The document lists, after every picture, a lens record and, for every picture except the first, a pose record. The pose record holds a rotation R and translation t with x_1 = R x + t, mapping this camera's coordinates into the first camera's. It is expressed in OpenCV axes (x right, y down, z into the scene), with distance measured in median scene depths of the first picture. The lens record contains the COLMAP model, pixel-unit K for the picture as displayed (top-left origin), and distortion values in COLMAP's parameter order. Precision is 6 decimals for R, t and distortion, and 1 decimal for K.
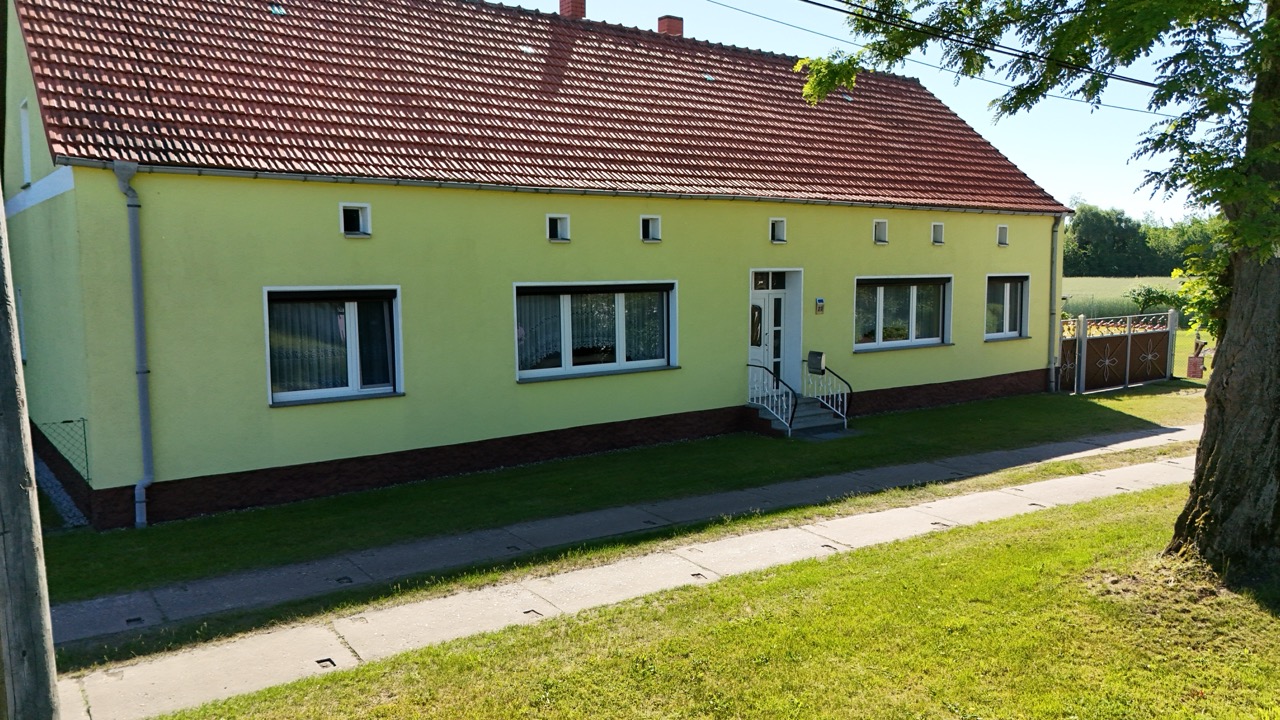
lens RADIAL K [[940.6, 0, 641.1], [0, 940.6, 368.9], [0, 0, 1]] dist [0.071663, -0.075949]
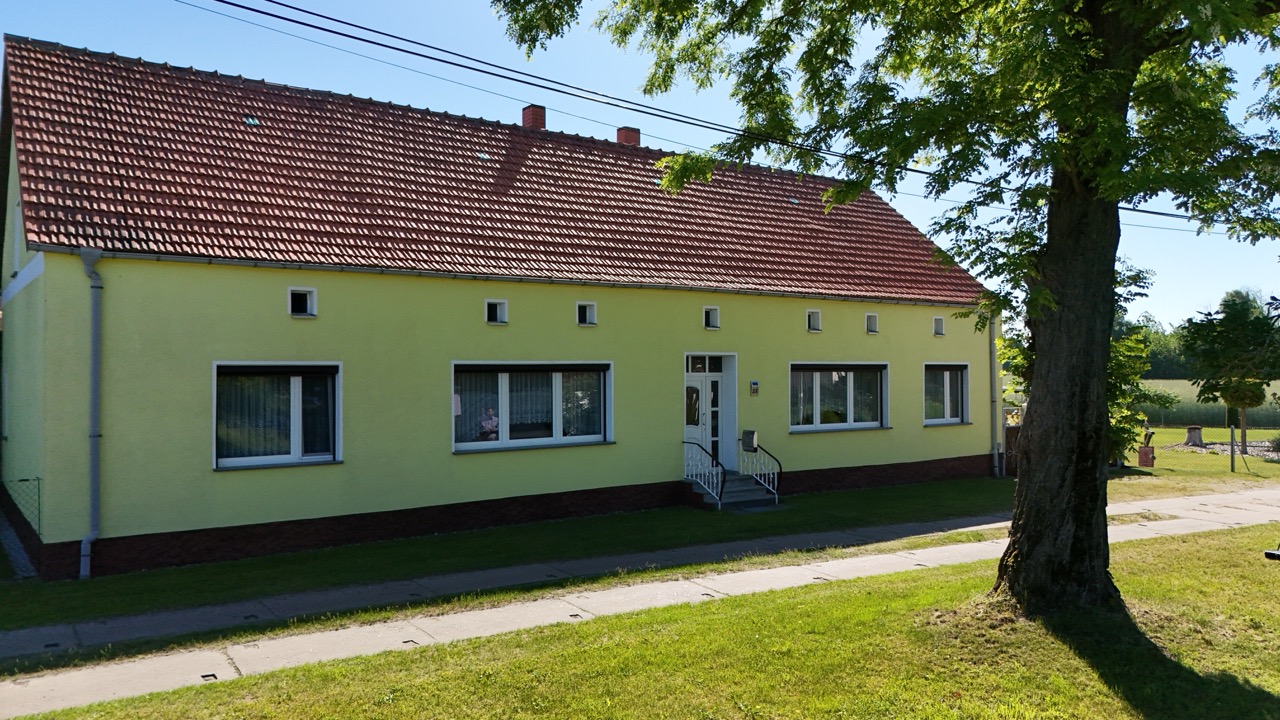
lens RADIAL K [[940.6, 0, 641.1], [0, 940.6, 368.9], [0, 0, 1]] dist [0.071663, -0.075949]
pose [[0.999873, 0.001920, -0.015814, 0.107342], [-0.003636, 0.994015, -0.109181, 0.038057], [0.015509, 0.109224, 0.993896, -0.082564]]
